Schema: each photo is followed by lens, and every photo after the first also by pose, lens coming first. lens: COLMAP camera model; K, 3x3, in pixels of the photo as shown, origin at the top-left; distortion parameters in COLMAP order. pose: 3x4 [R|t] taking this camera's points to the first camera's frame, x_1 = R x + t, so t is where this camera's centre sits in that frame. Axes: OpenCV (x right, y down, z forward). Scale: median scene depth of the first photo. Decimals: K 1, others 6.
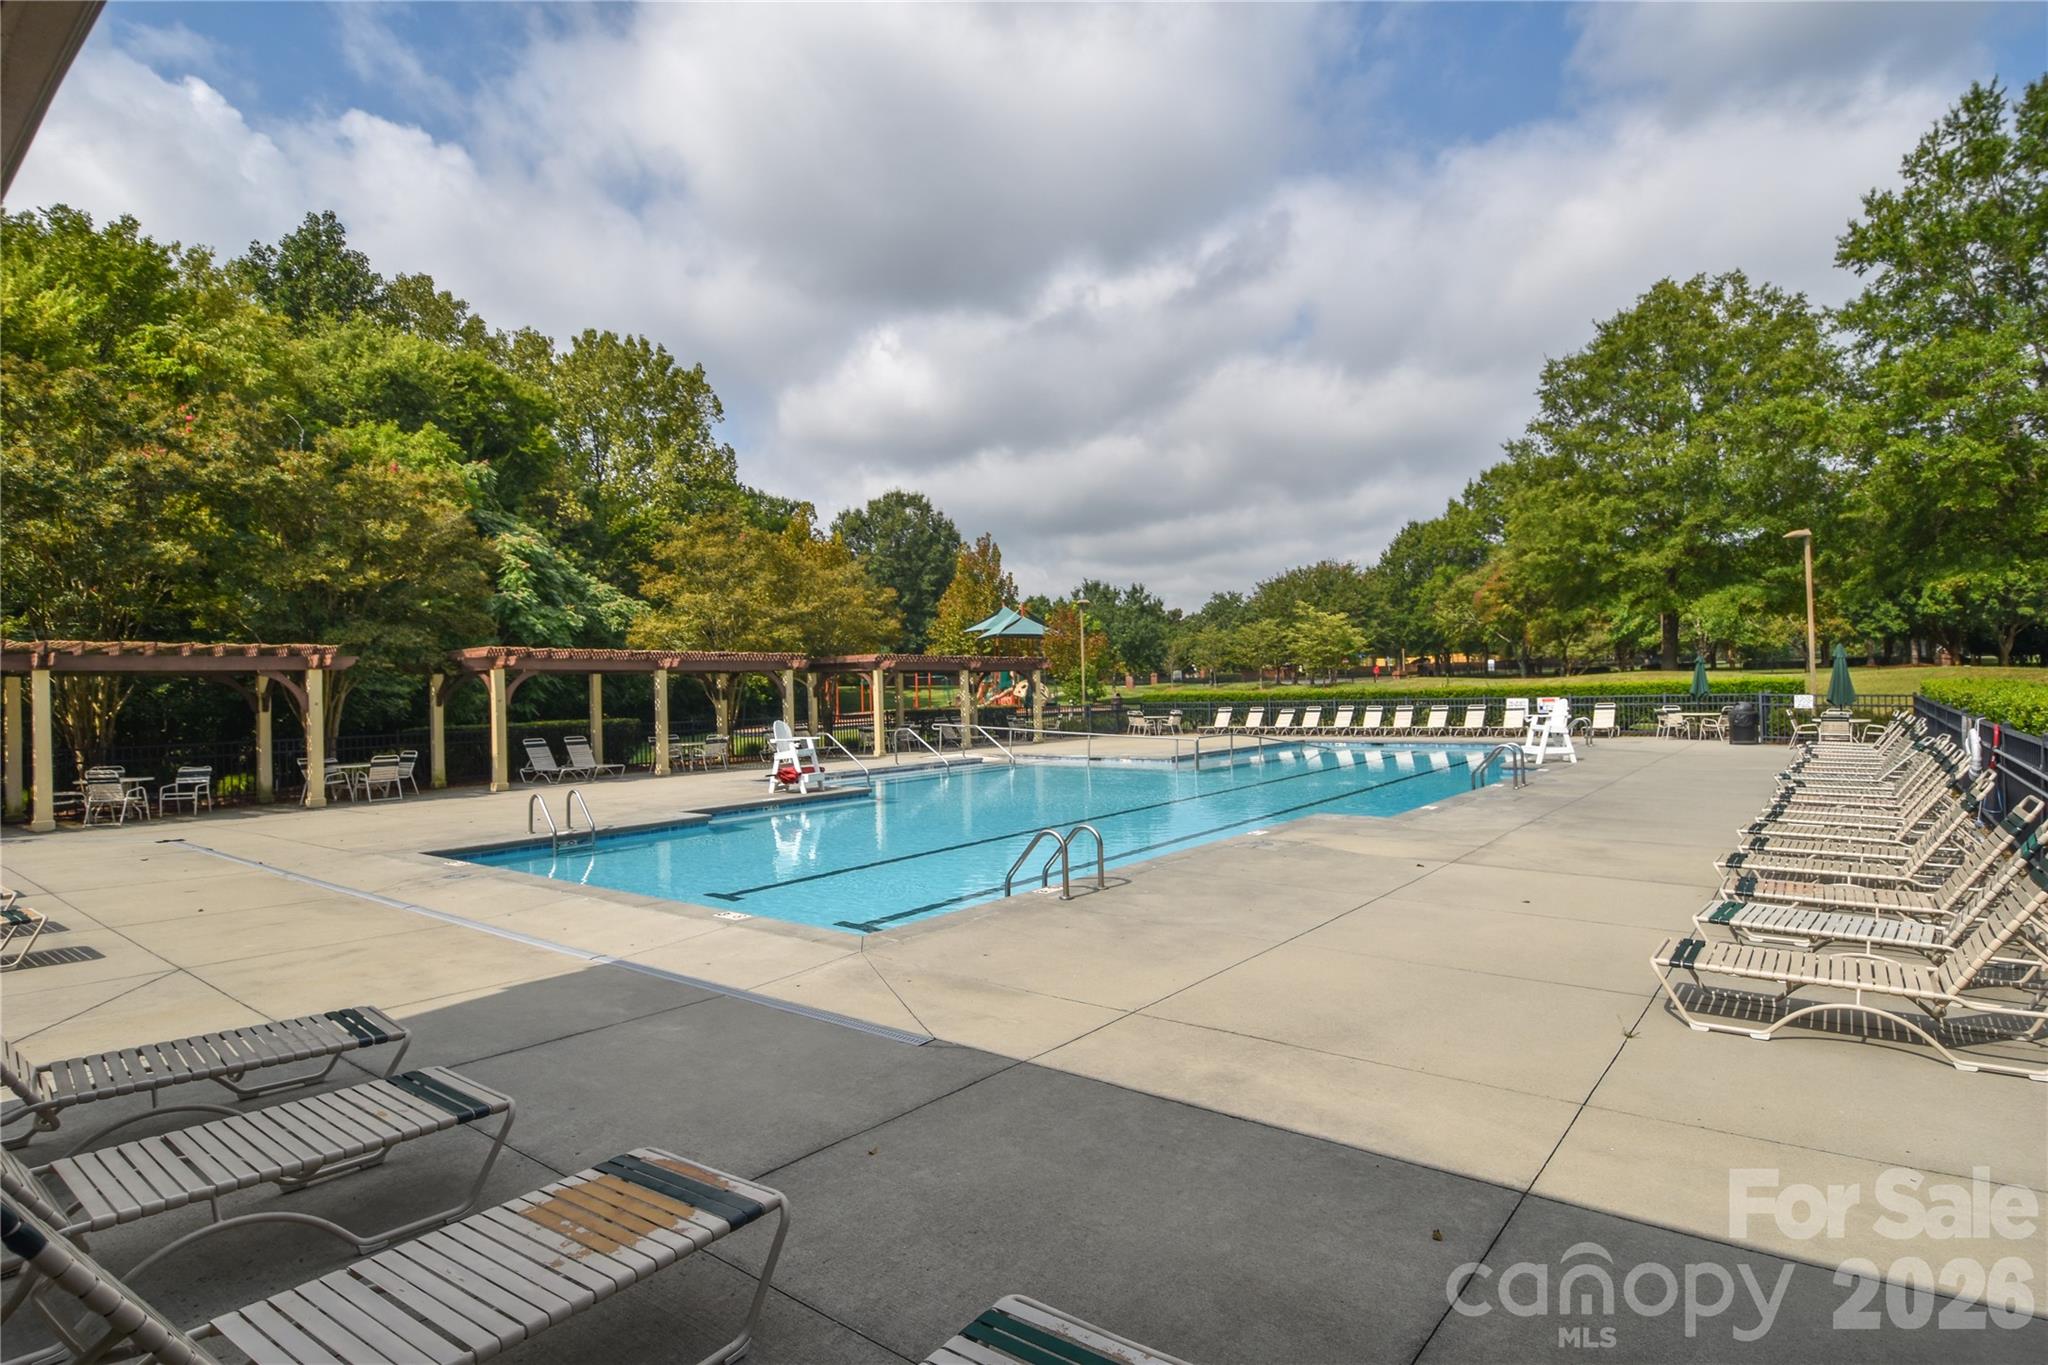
lens RADIAL K [[1020.0, 0, 1024.0], [0, 1020.0, 682.5], [0, 0, 1]] dist [0.002759, -0.016106]
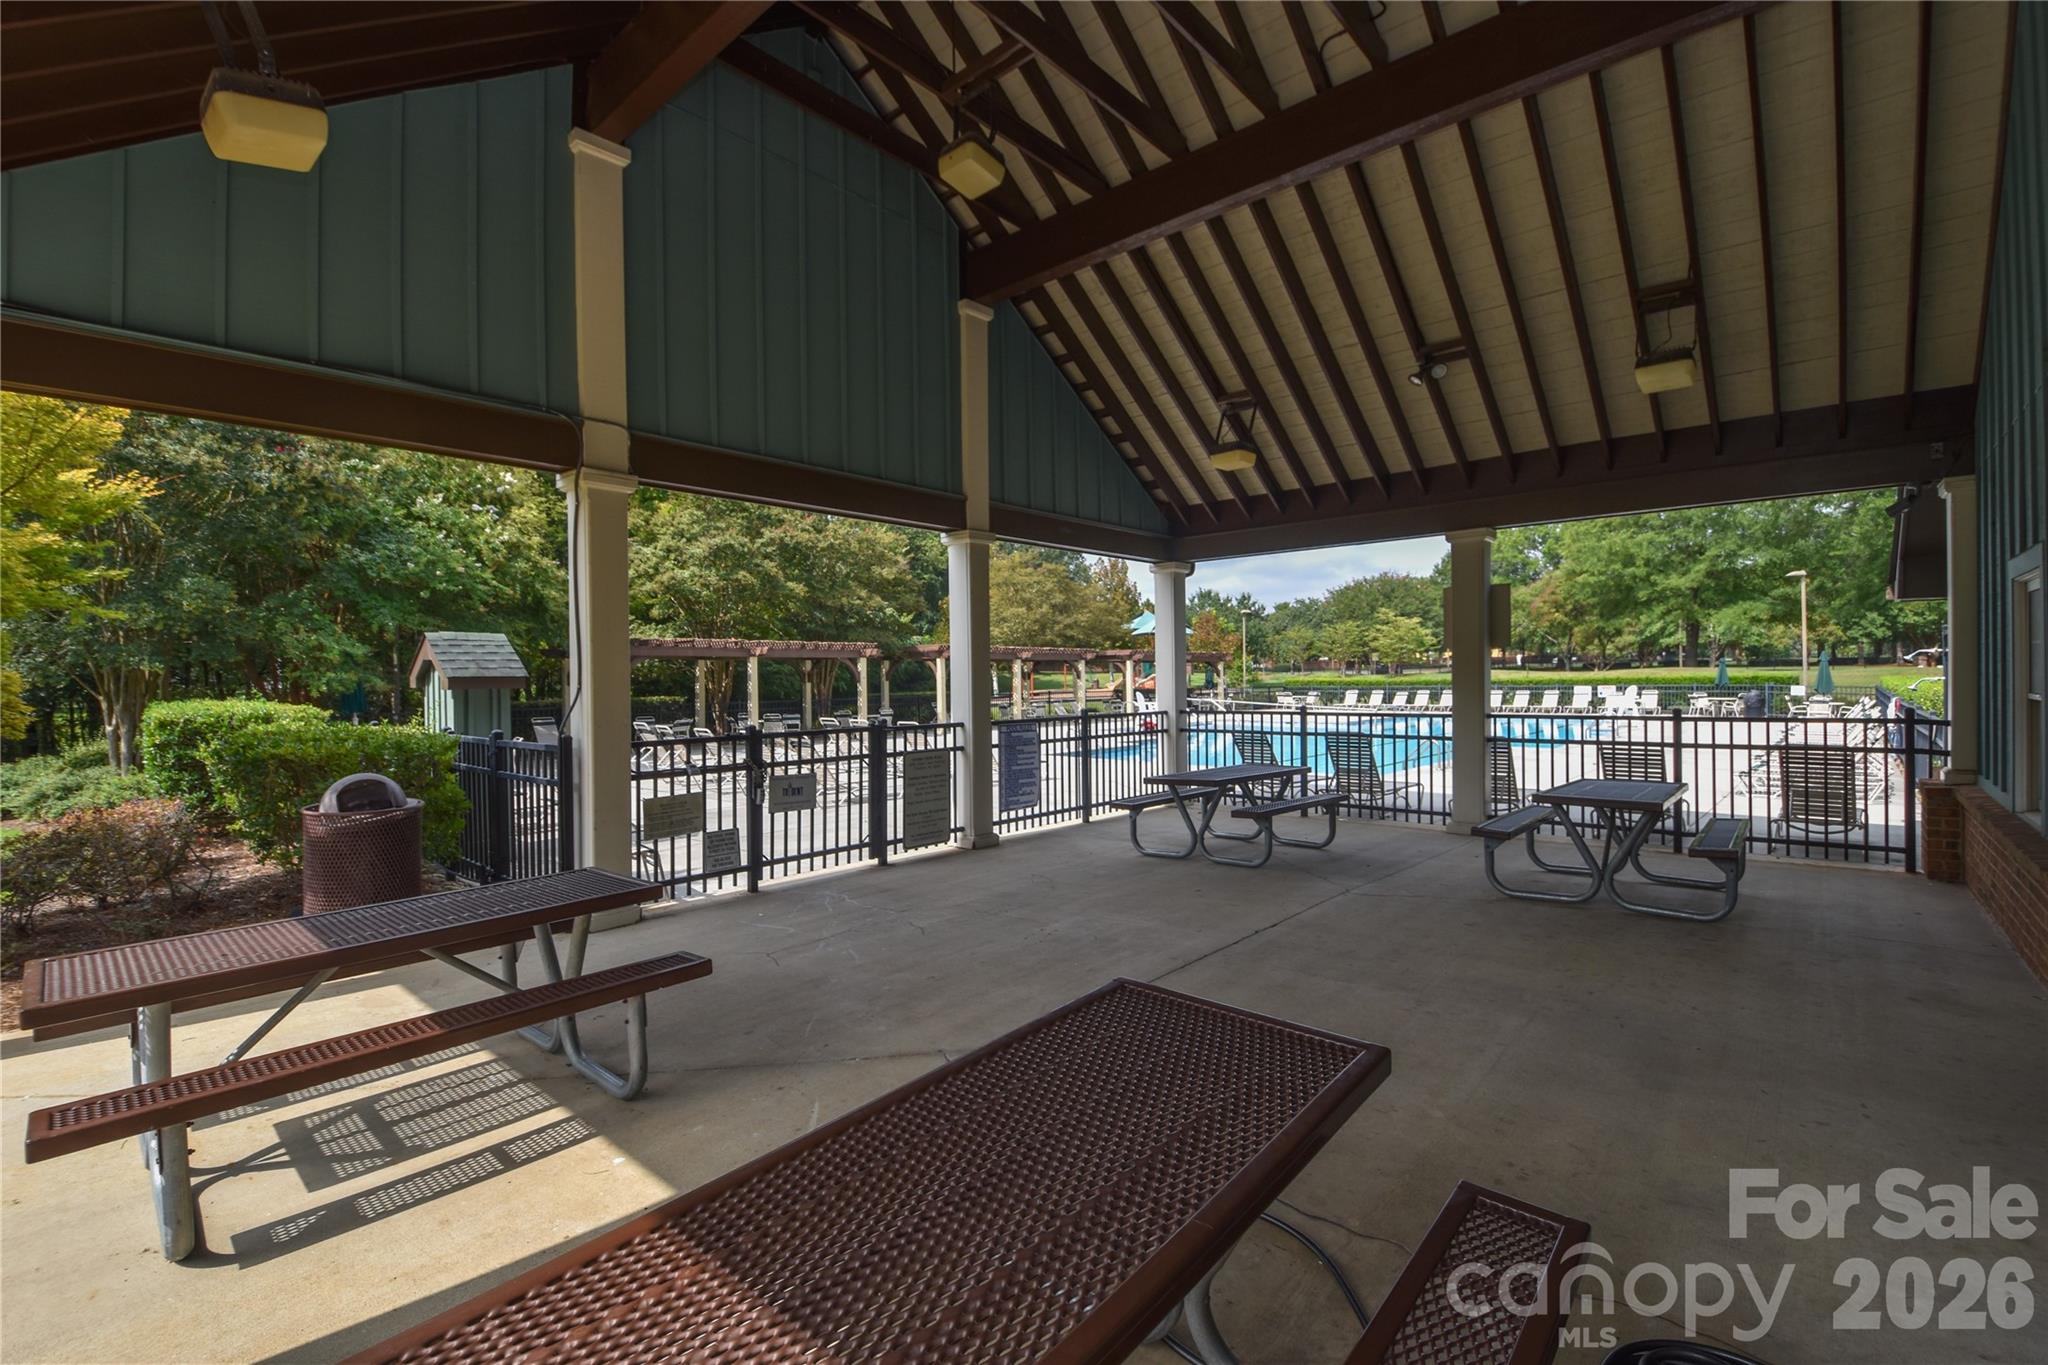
lens RADIAL K [[902.9, 0, 1029.3], [0, 902.9, 683.3], [0, 0, 1]] dist [0.004021, -0.014011]
pose [[0.998326, 0.012440, -0.056481, -0.137762], [-0.011598, 0.999817, 0.015203, 0.001304], [0.056660, -0.014522, 0.998288, -0.184721]]
